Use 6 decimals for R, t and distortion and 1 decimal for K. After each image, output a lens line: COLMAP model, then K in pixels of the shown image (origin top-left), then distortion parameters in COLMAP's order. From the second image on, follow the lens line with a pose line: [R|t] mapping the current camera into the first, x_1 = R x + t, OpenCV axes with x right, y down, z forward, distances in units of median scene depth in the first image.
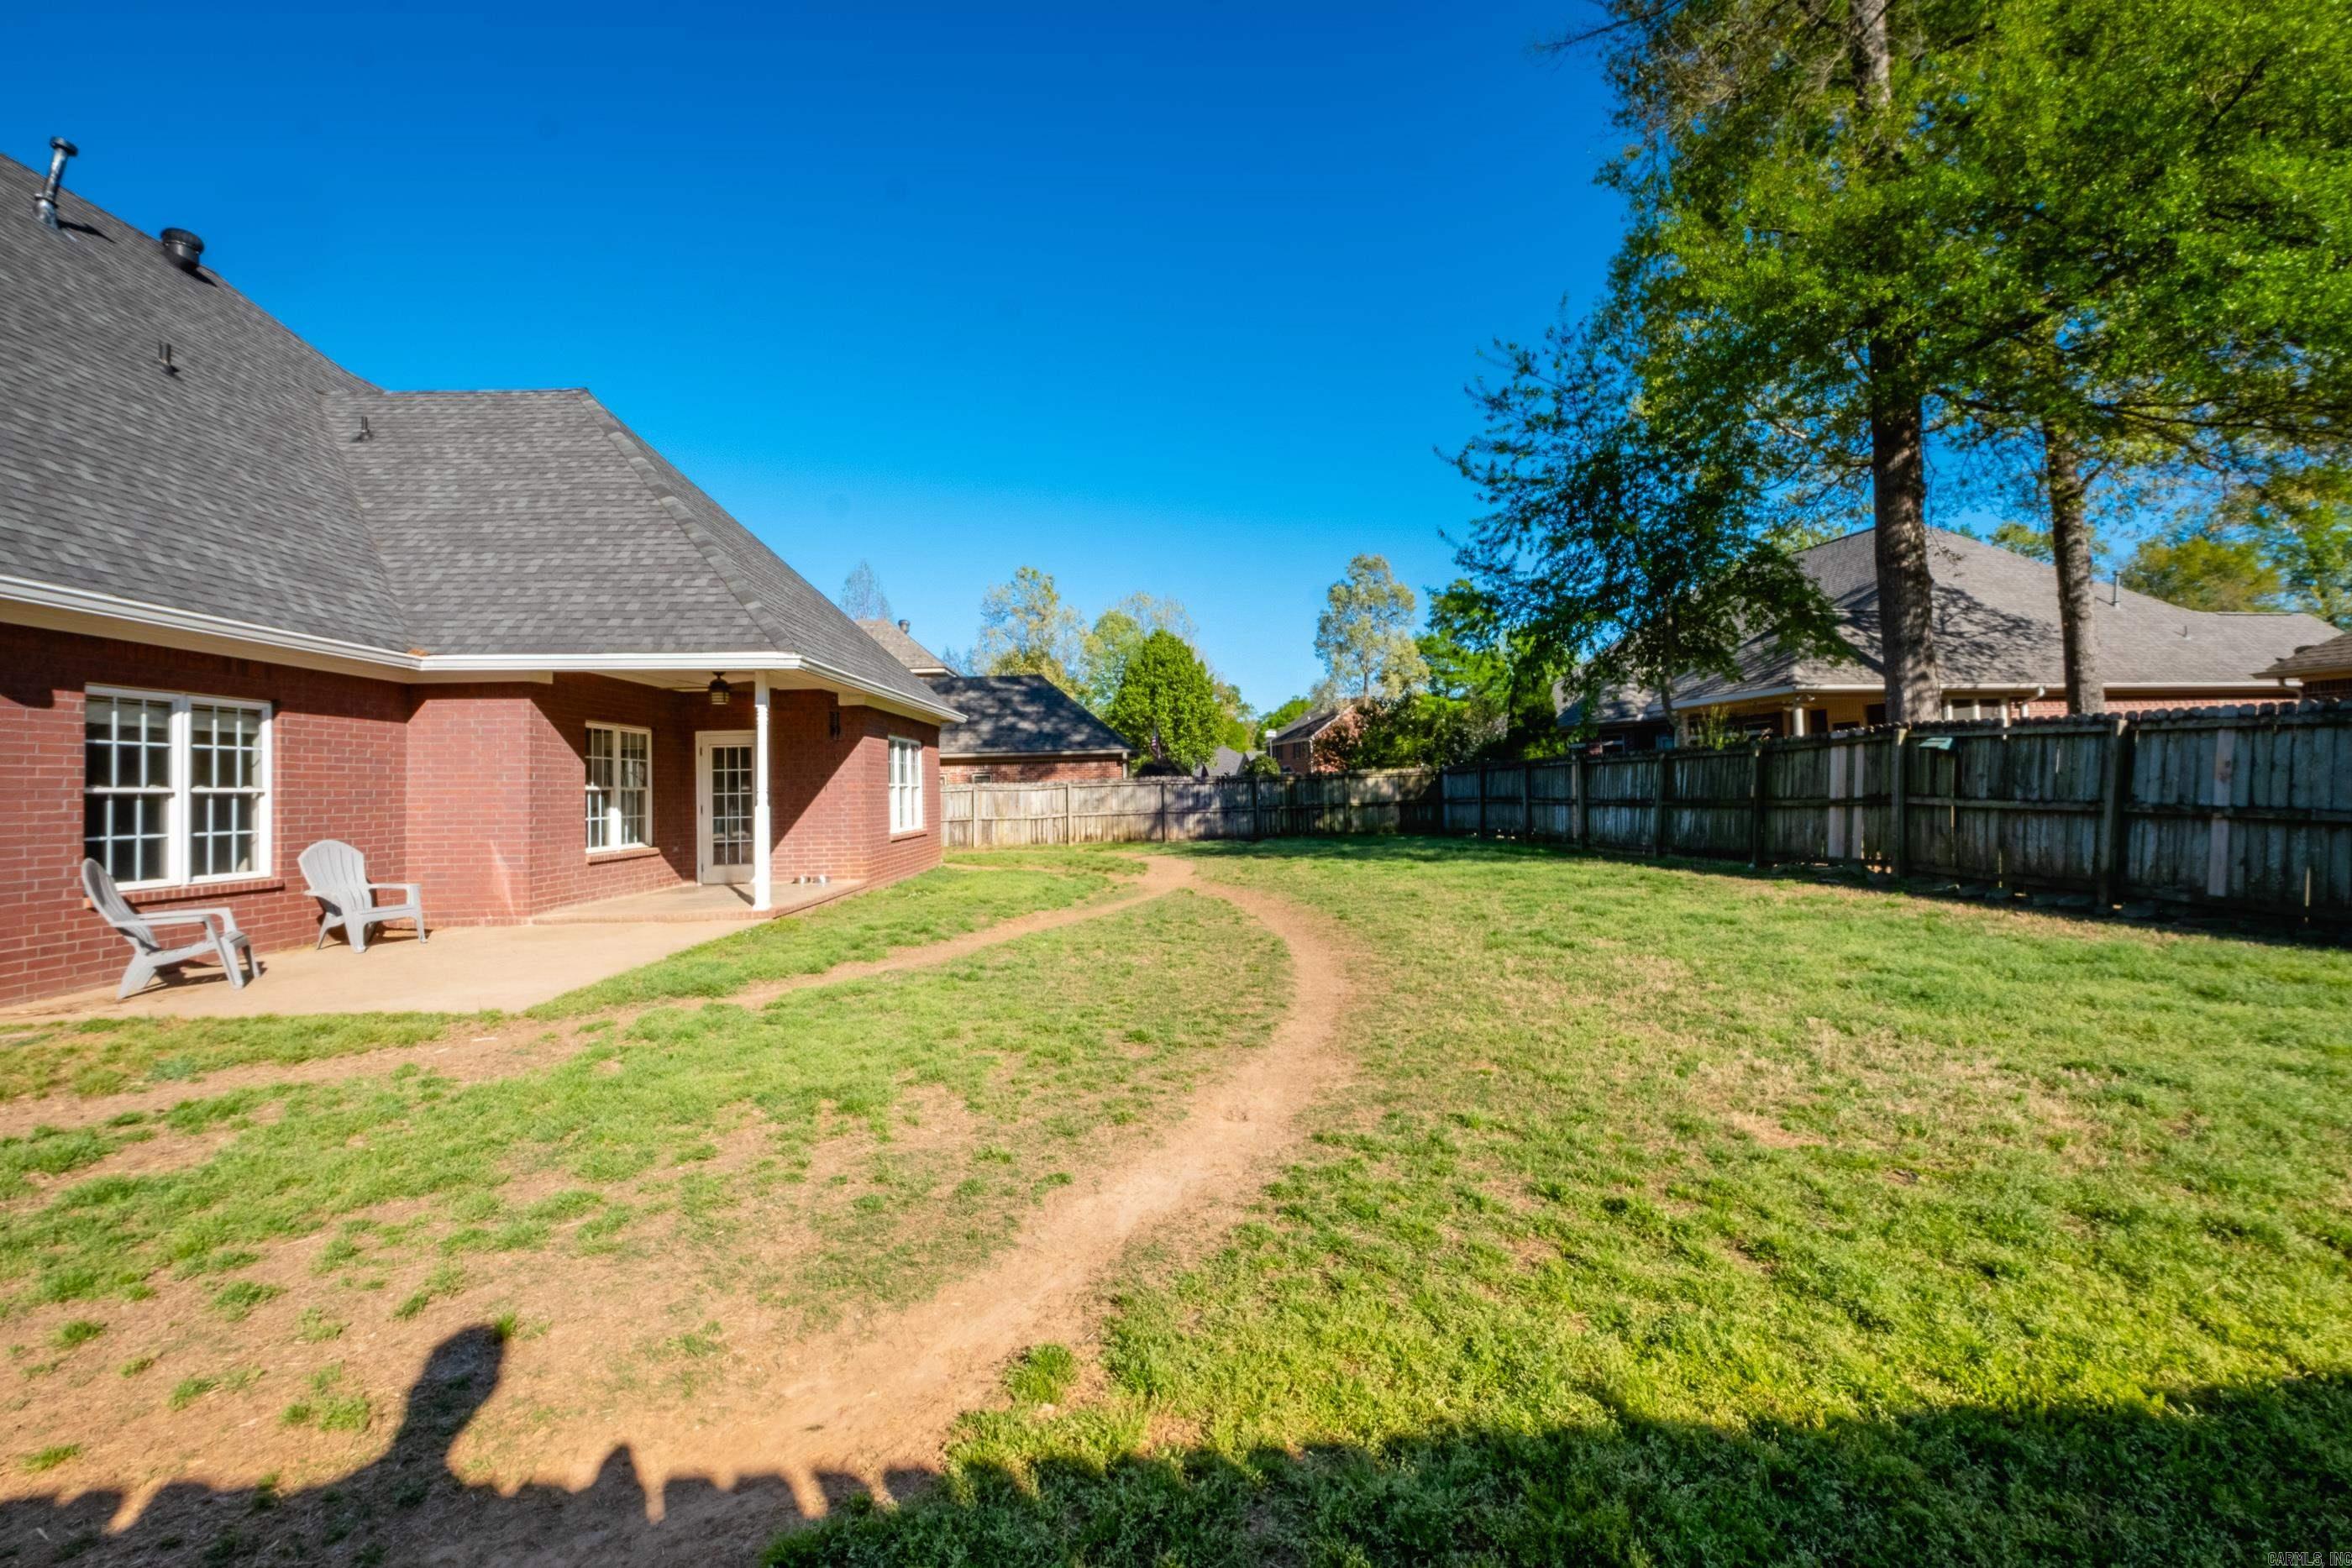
lens RADIAL K [[1032.8, 0, 1167.9], [0, 1032.8, 754.5], [0, 0, 1]] dist [0.007540, -0.003541]
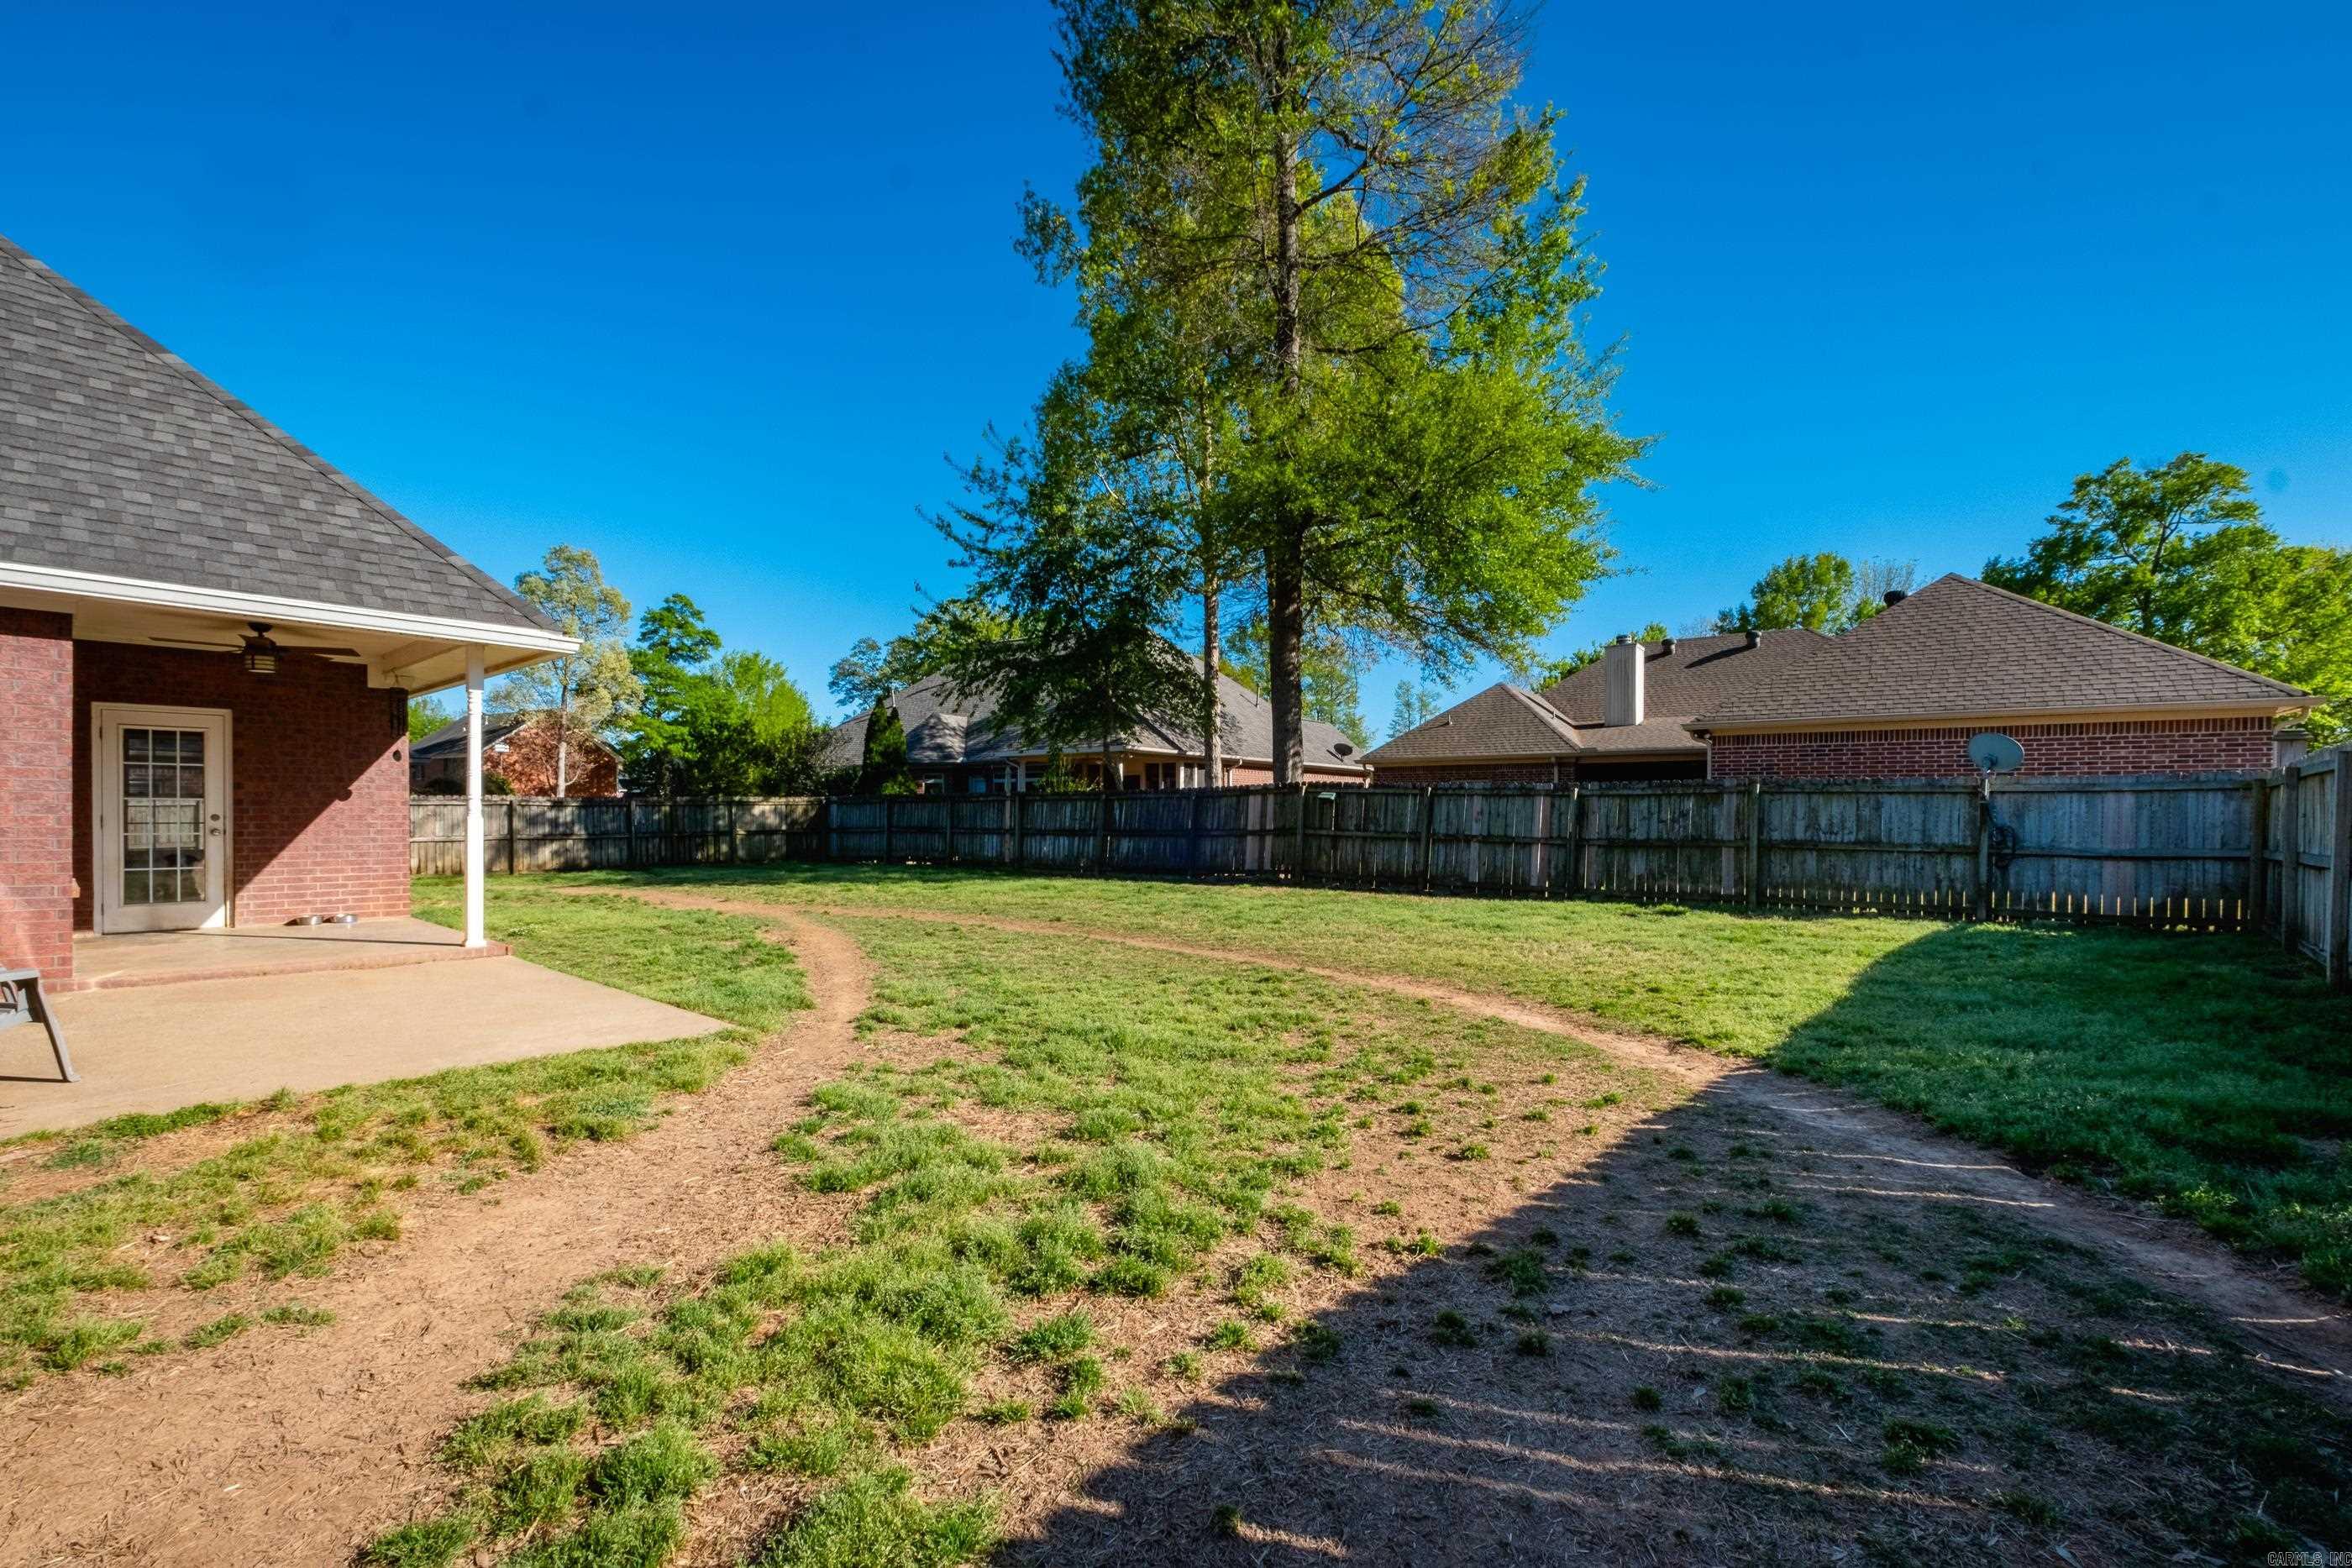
lens RADIAL K [[1032.8, 0, 1243.4], [0, 1032.8, 821.0], [0, 0, 1]] dist [0.007540, -0.003541]
pose [[0.668902, 0.021505, 0.743040, -0.455279], [-0.042546, 0.999050, 0.009387, 0.015547], [-0.742132, -0.037893, 0.669182, 0.017367]]
